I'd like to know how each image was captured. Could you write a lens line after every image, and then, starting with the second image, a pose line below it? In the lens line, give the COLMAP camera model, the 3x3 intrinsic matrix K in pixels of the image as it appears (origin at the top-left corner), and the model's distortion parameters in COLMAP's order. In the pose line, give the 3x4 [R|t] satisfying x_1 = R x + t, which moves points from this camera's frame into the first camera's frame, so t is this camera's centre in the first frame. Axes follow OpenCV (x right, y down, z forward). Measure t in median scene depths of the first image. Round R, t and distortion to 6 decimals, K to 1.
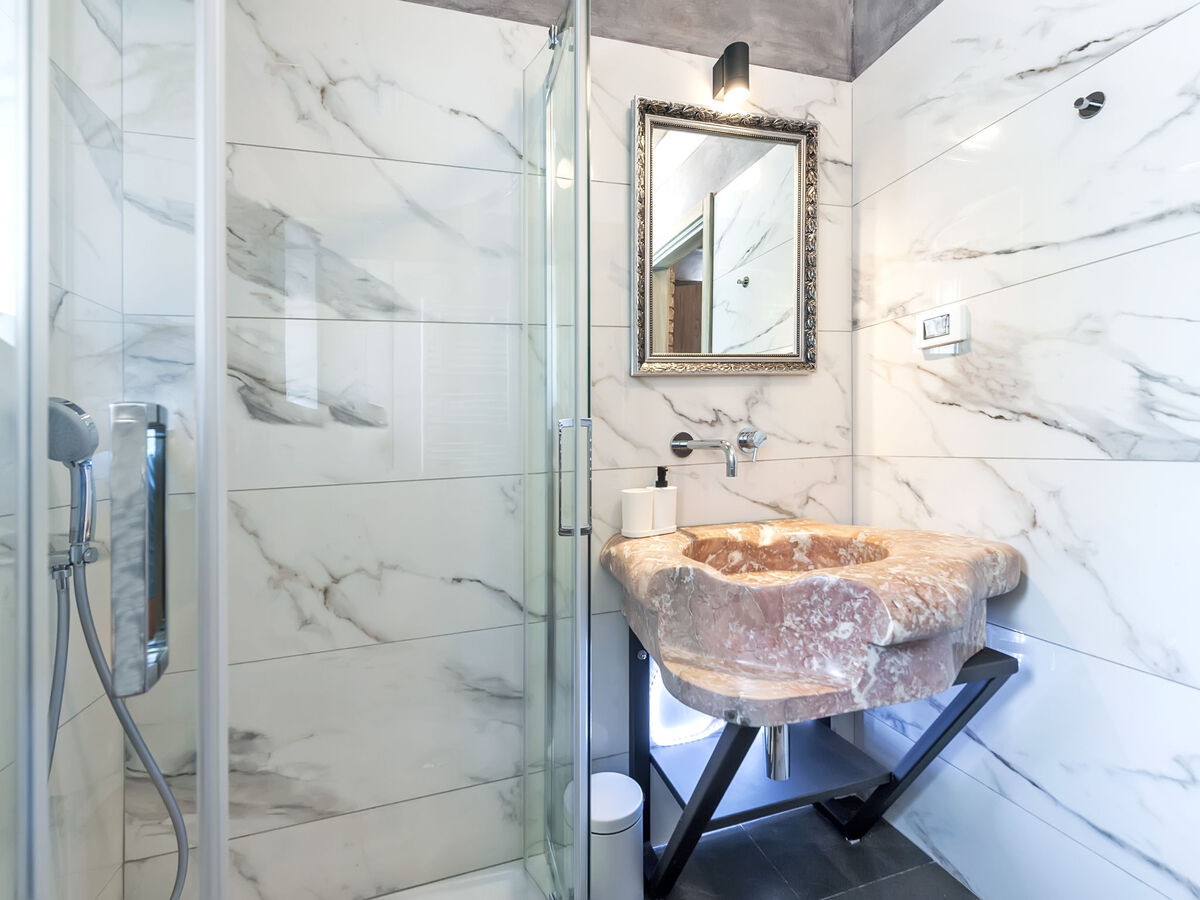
lens RADIAL K [[555.4, 0, 600.0], [0, 555.4, 450.0], [0, 0, 1]] dist [0.009780, 0.000226]
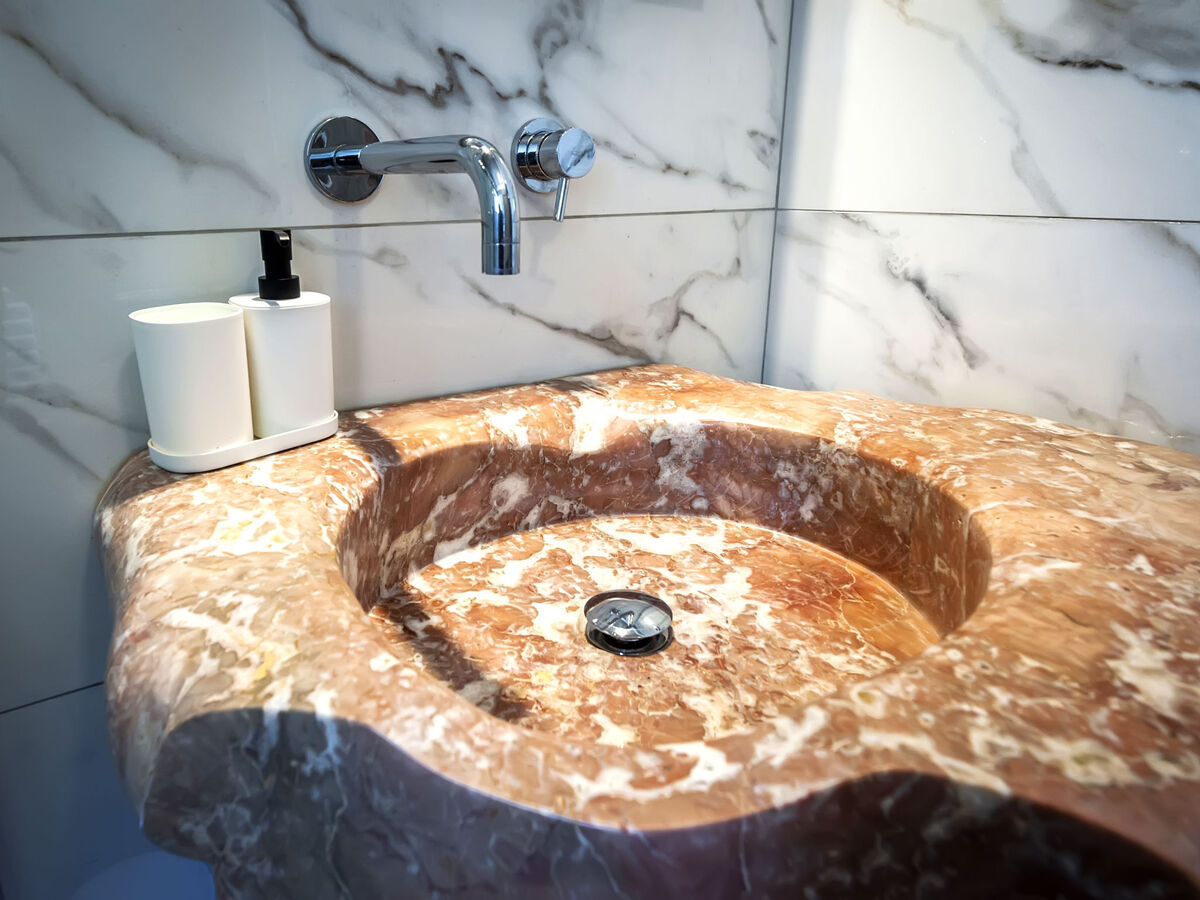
lens RADIAL K [[730.8, 0, 599.1], [0, 730.8, 429.2], [0, 0, 1]] dist [0.001560, -0.000440]
pose [[0.930787, -0.082279, 0.356182, 0.130293], [-0.027711, 0.955658, 0.293173, 0.011956], [-0.364510, -0.282752, 0.887234, 0.566303]]
